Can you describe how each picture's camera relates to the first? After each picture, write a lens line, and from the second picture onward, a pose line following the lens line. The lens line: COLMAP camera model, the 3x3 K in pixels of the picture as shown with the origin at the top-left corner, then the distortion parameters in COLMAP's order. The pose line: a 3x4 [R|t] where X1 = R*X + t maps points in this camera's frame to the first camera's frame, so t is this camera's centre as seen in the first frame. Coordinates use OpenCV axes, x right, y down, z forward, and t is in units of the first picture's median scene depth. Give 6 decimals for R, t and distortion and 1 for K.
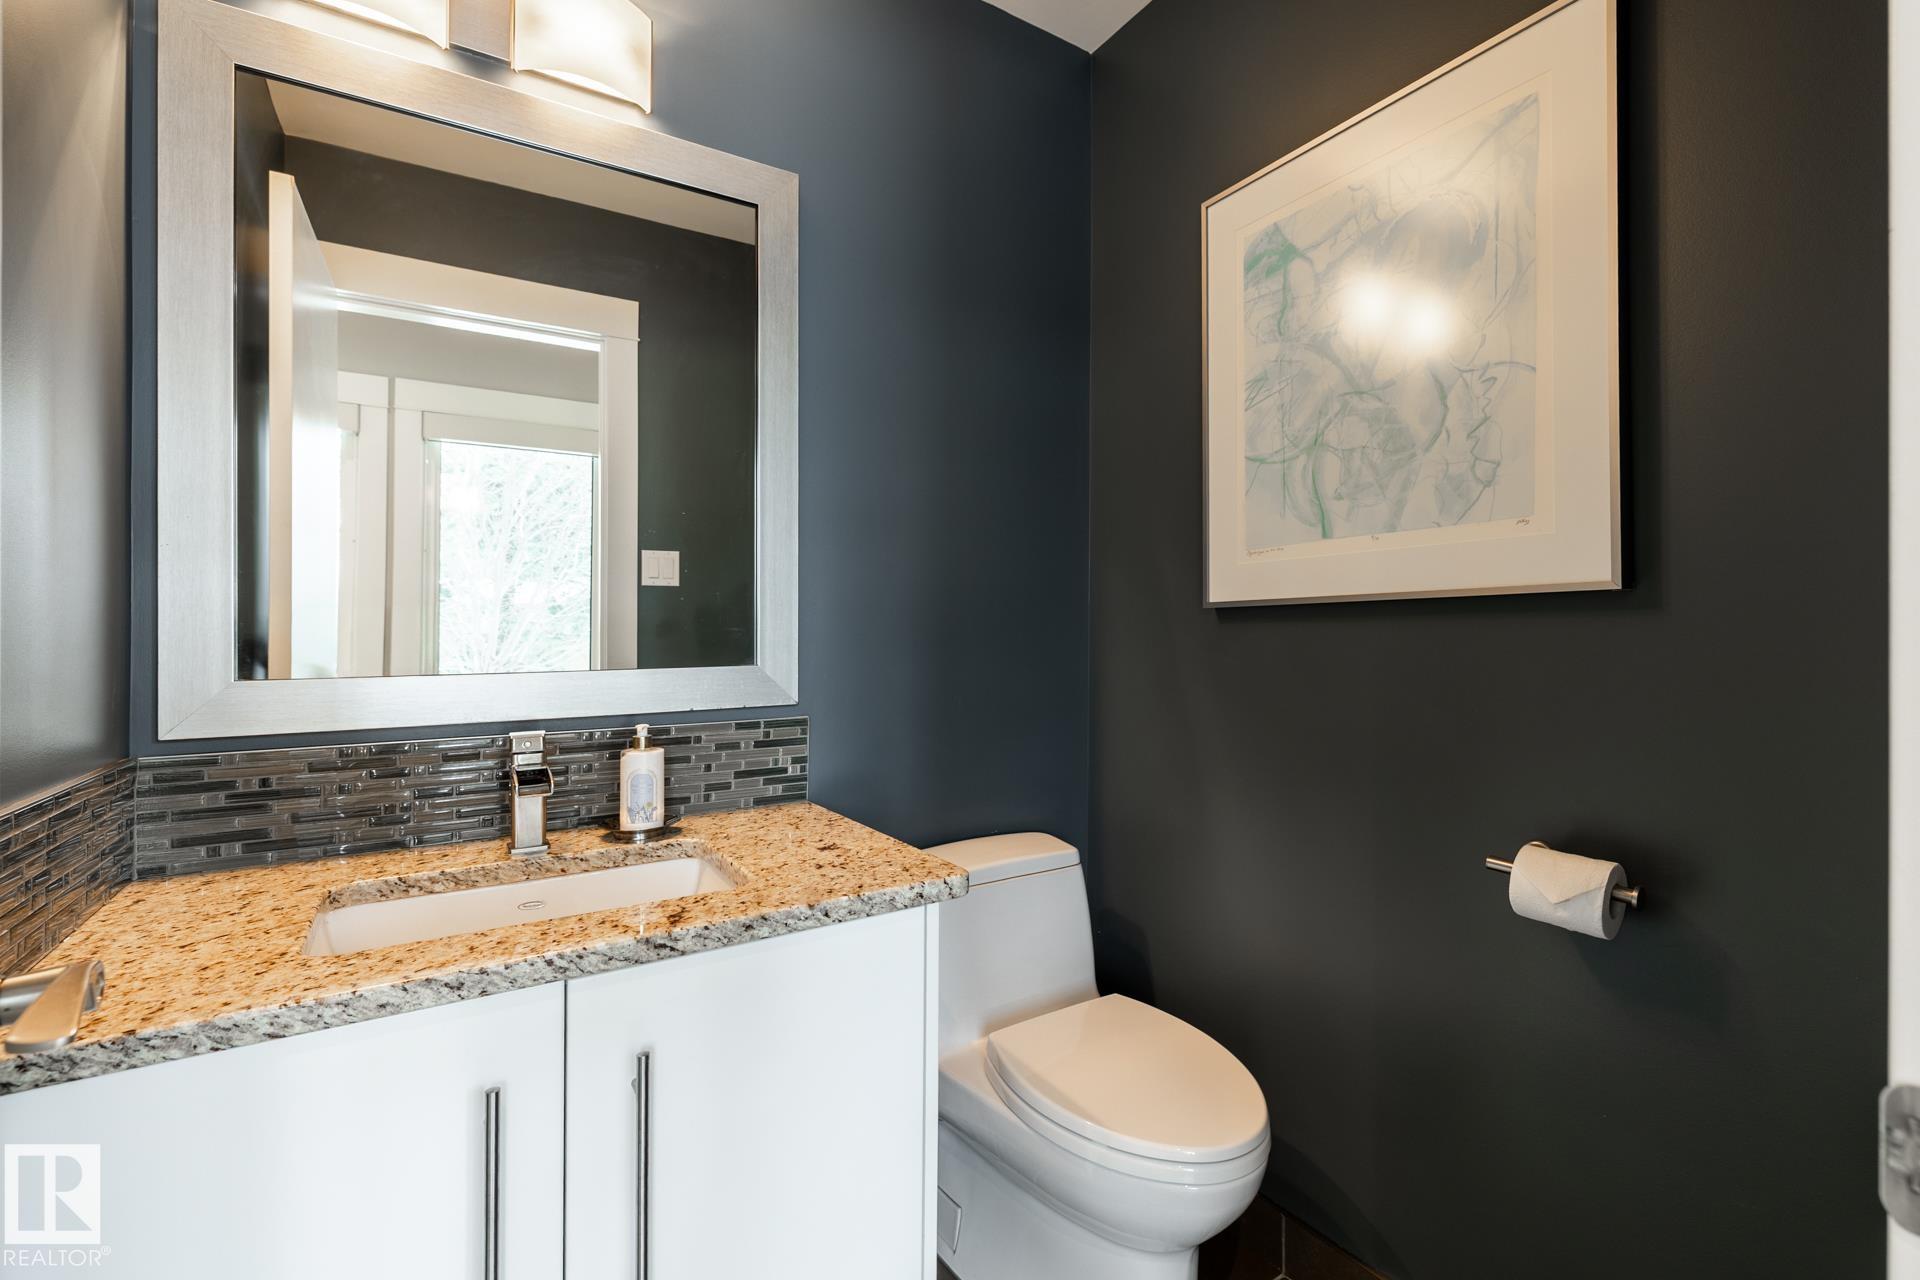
lens RADIAL K [[819.0, 0, 975.5], [0, 819.0, 618.2], [0, 0, 1]] dist [0.000667, -0.000718]
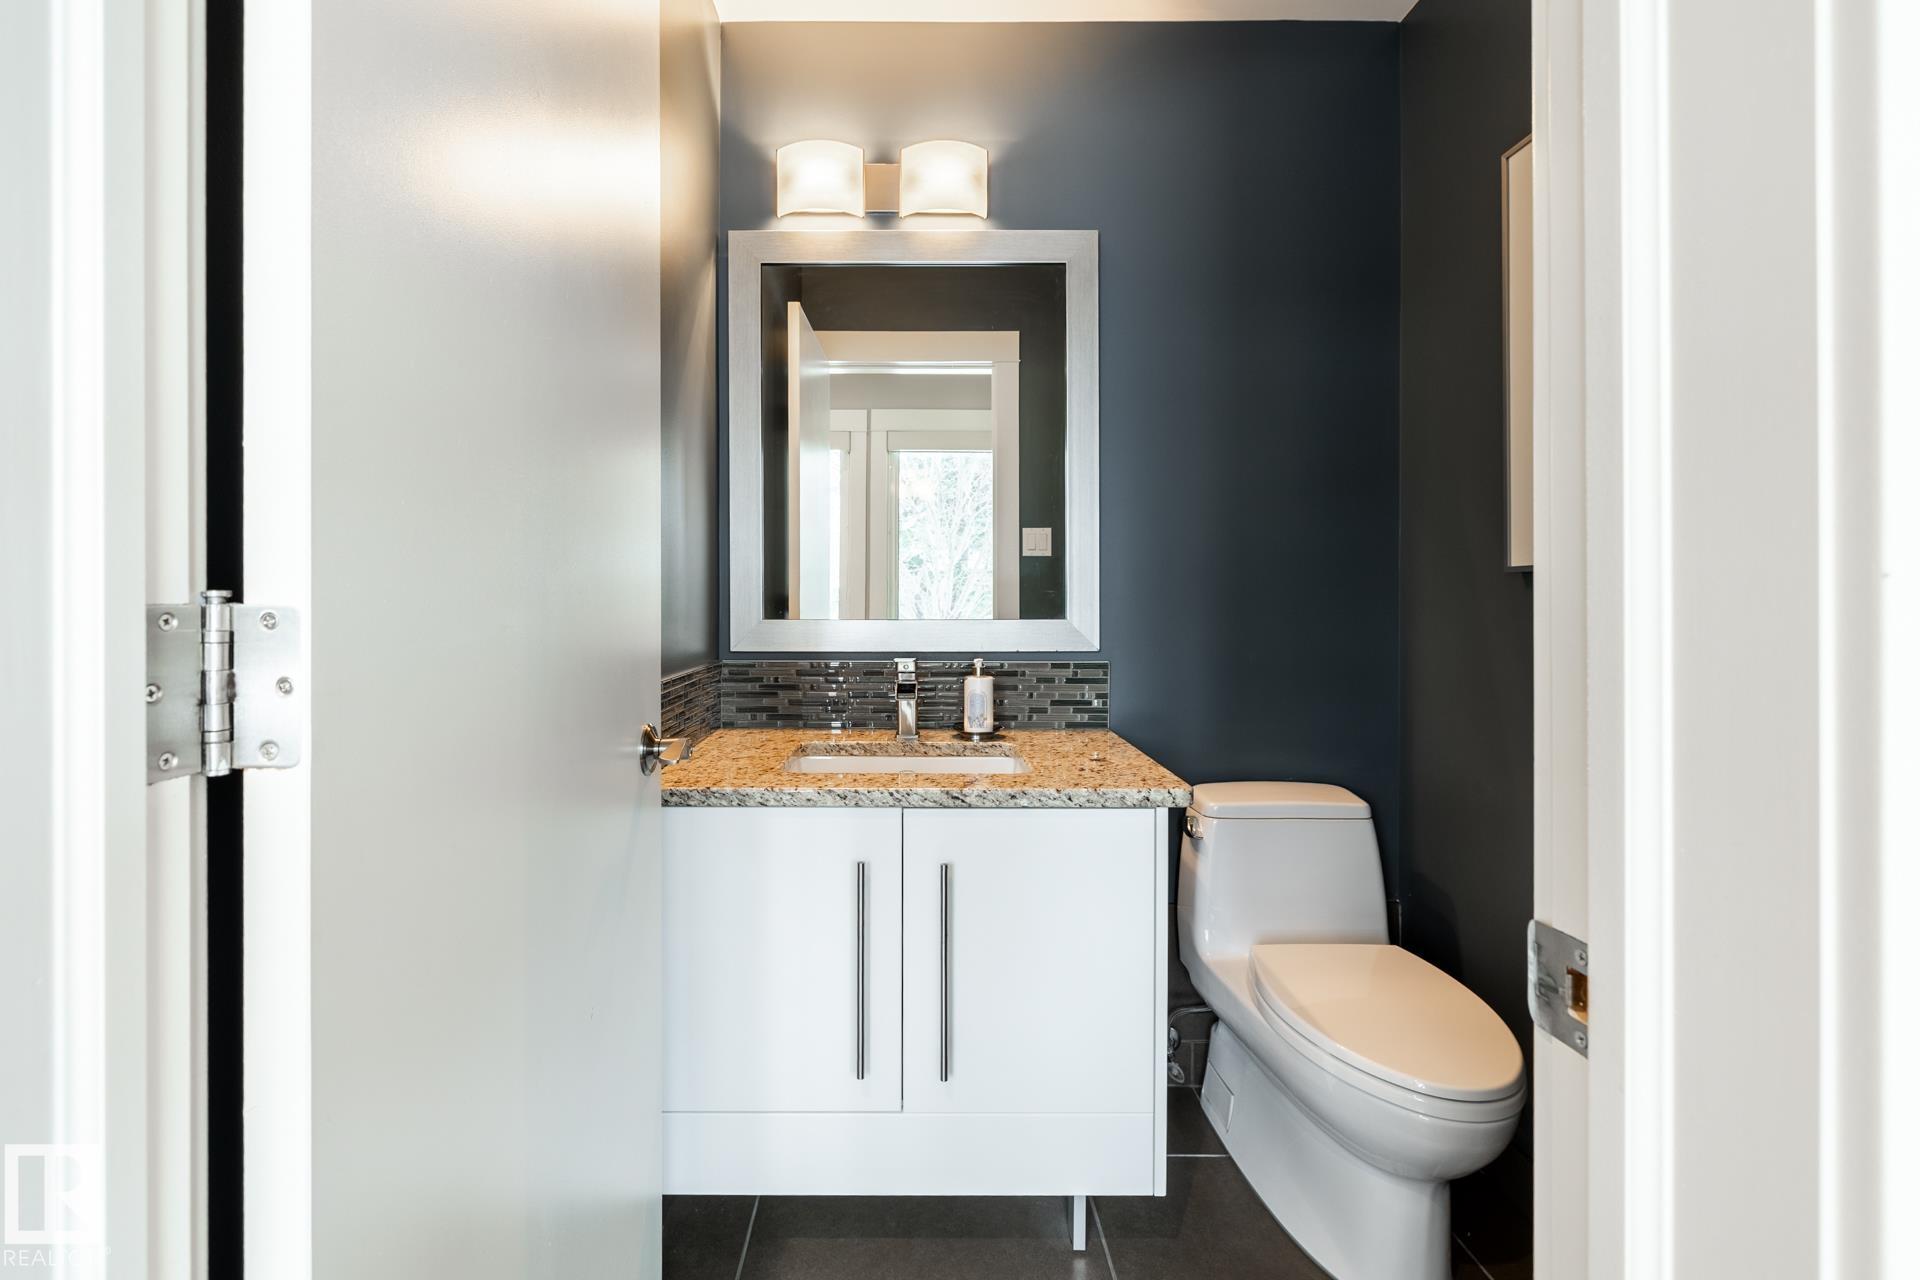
lens RADIAL K [[819.0, 0, 949.7], [0, 819.0, 585.6], [0, 0, 1]] dist [0.000667, -0.000718]
pose [[0.844329, 0.002478, -0.535819, 0.302402], [0.001002, 0.999980, 0.006204, -0.004159], [0.535824, -0.005775, 0.844310, -0.210611]]
